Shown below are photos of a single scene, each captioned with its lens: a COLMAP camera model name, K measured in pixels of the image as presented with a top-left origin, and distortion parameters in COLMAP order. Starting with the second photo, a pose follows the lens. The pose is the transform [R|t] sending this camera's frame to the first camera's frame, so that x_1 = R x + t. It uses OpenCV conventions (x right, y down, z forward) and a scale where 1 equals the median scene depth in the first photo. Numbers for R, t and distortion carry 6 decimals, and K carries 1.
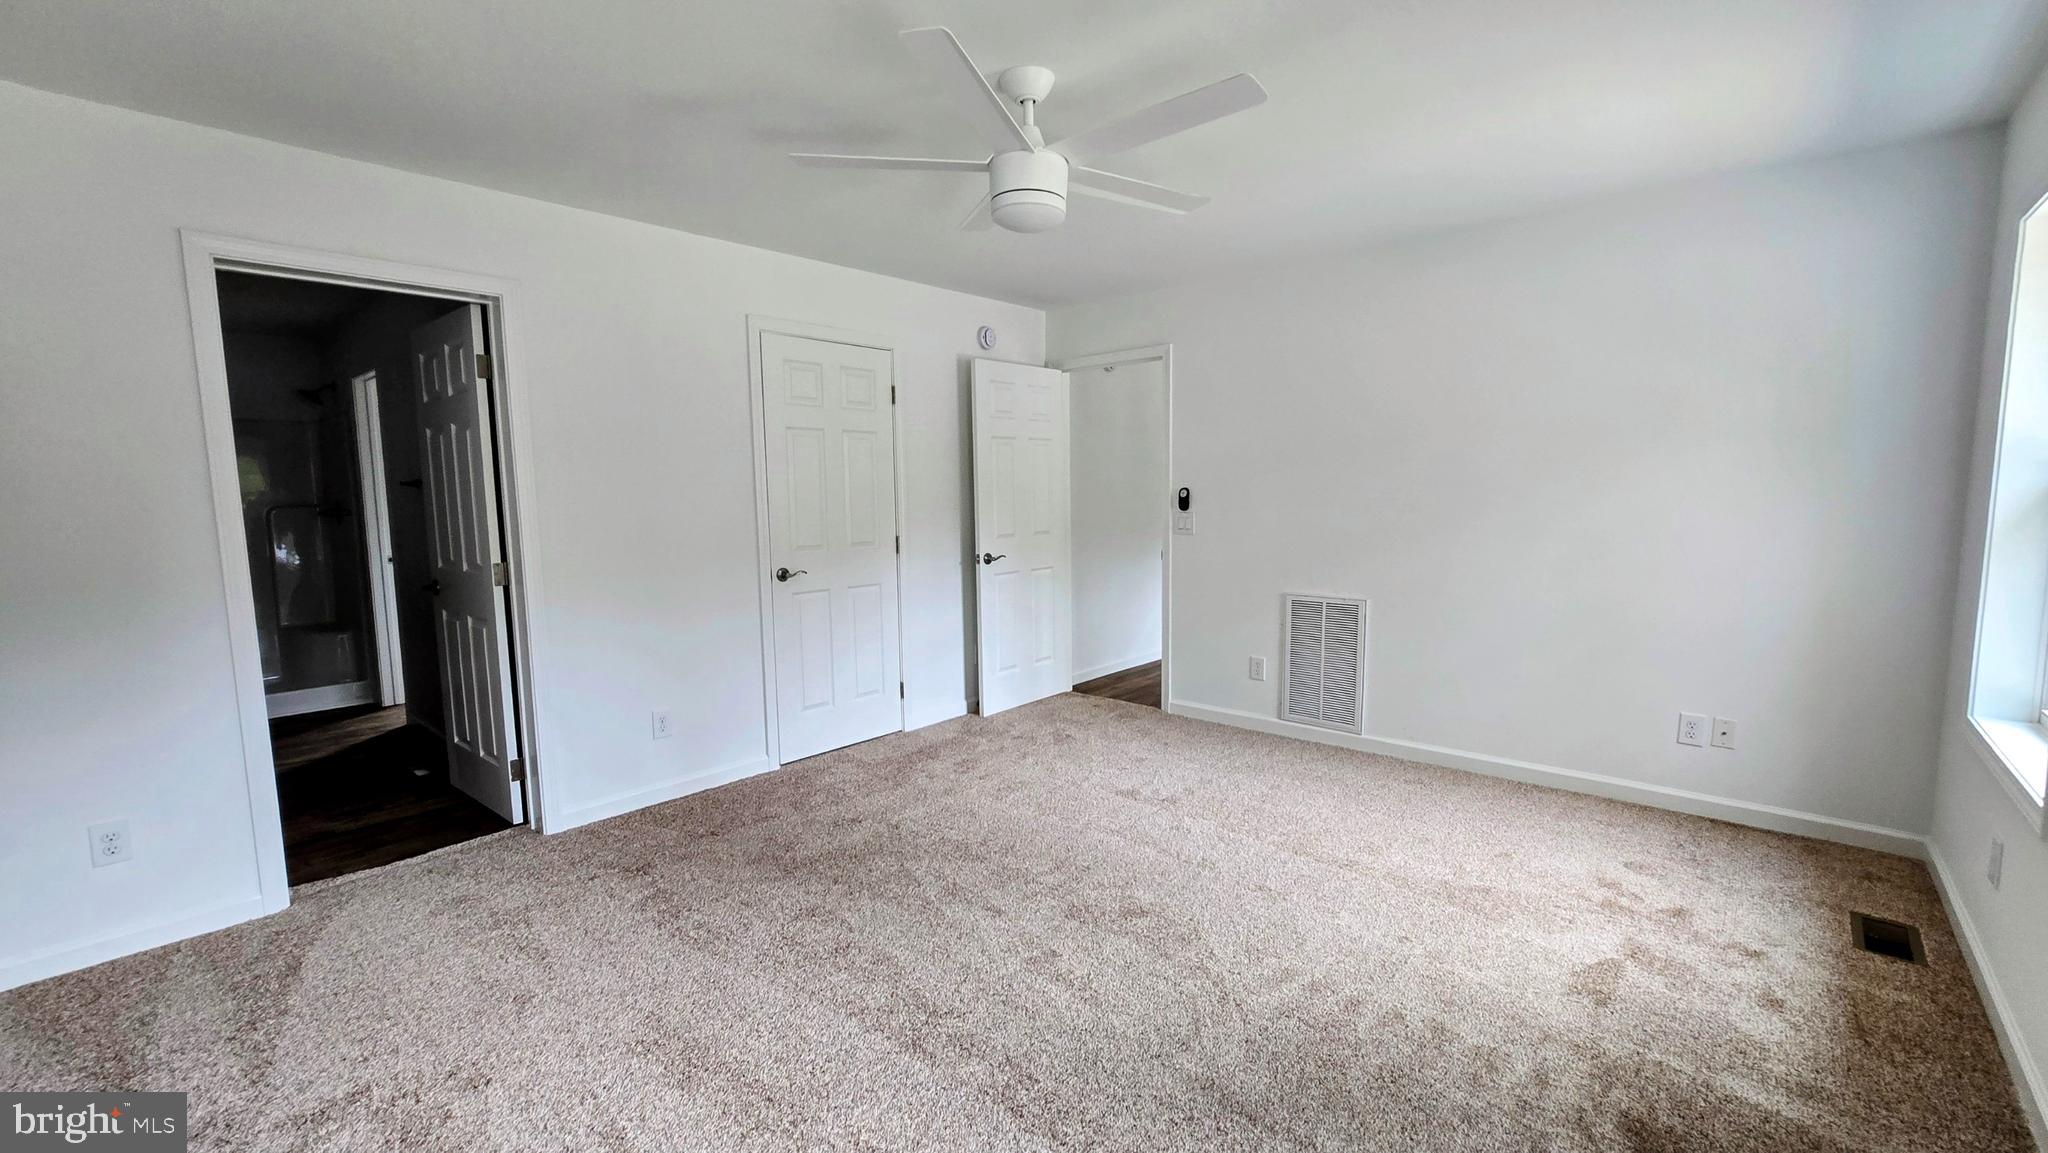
lens RADIAL K [[839.8, 0, 1033.9], [0, 839.8, 582.2], [0, 0, 1]] dist [-0.002294, -0.000743]
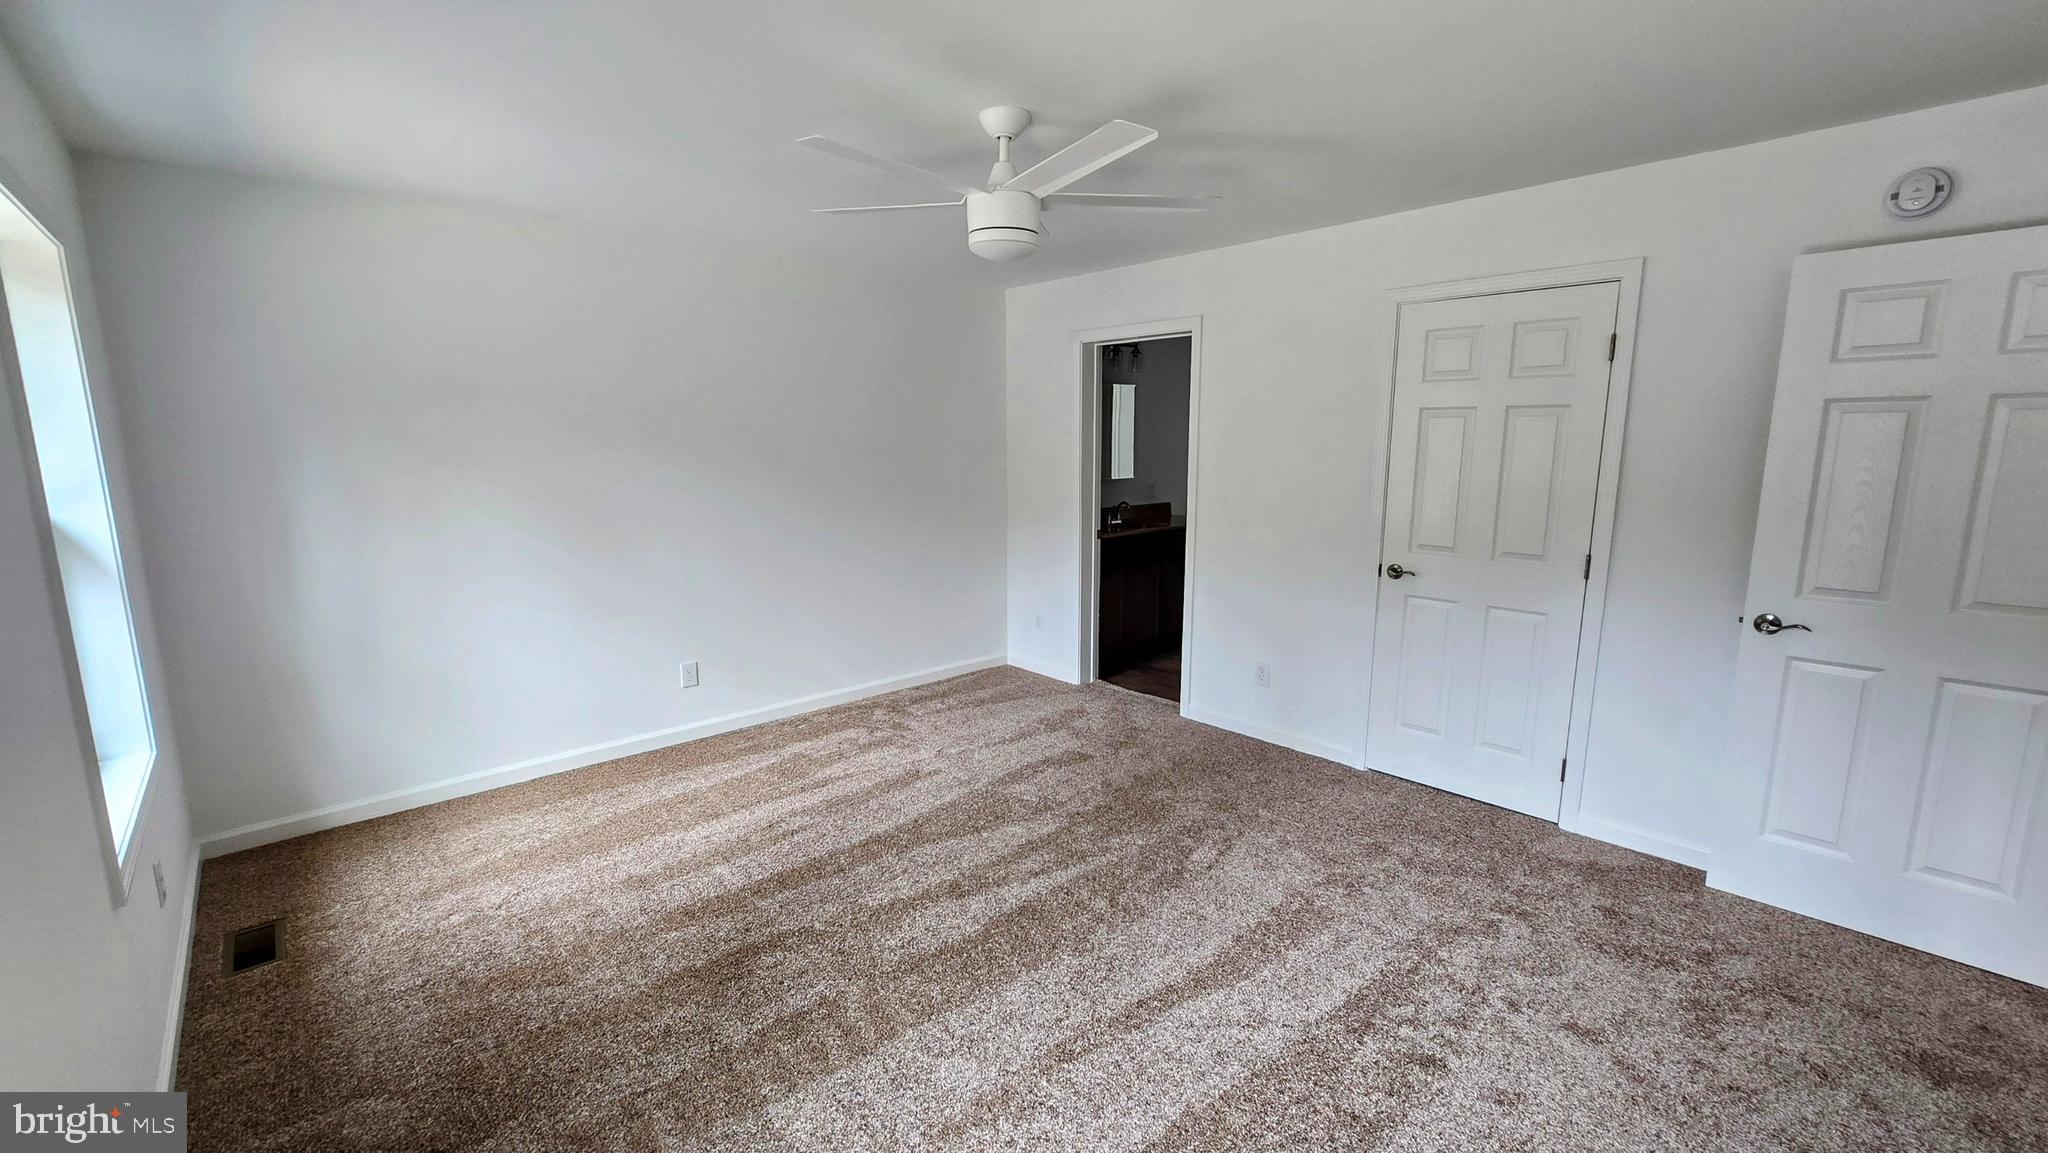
lens RADIAL K [[839.8, 0, 1032.8], [0, 839.8, 578.9], [0, 0, 1]] dist [-0.002294, -0.000743]
pose [[-0.111817, 0.168465, -0.979345, 0.769820], [-0.111355, 0.977194, 0.180809, -0.146607], [0.987470, 0.129273, -0.090507, 0.827644]]
